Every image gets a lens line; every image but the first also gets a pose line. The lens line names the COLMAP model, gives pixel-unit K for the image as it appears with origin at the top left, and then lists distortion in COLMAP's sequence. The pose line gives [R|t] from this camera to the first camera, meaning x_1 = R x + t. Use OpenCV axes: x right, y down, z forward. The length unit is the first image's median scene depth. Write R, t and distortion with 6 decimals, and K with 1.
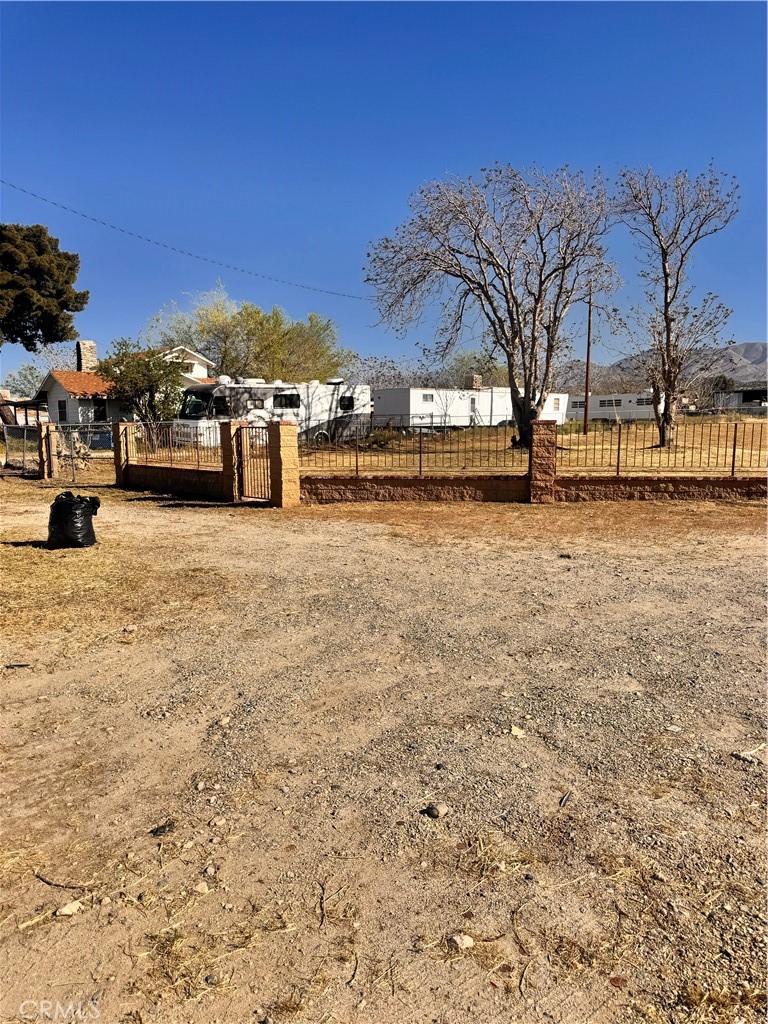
lens RADIAL K [[719.5, 0, 383.6], [0, 719.5, 515.2], [0, 0, 1]] dist [0.111534, -0.189769]
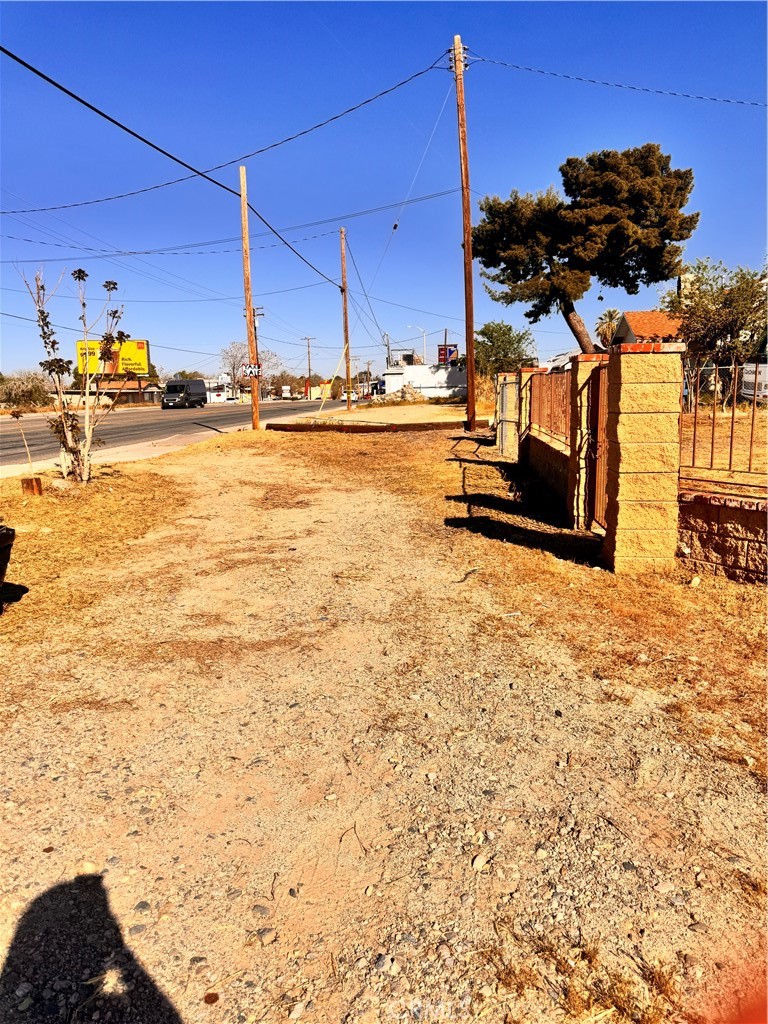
lens RADIAL K [[723.9, 0, 383.1], [0, 723.9, 513.5], [0, 0, 1]] dist [0.079932, -0.109960]
pose [[0.662474, 0.123262, -0.738874, 0.026074], [-0.078692, 0.992363, 0.094995, -0.029231], [0.744940, -0.004788, 0.667114, 0.274205]]
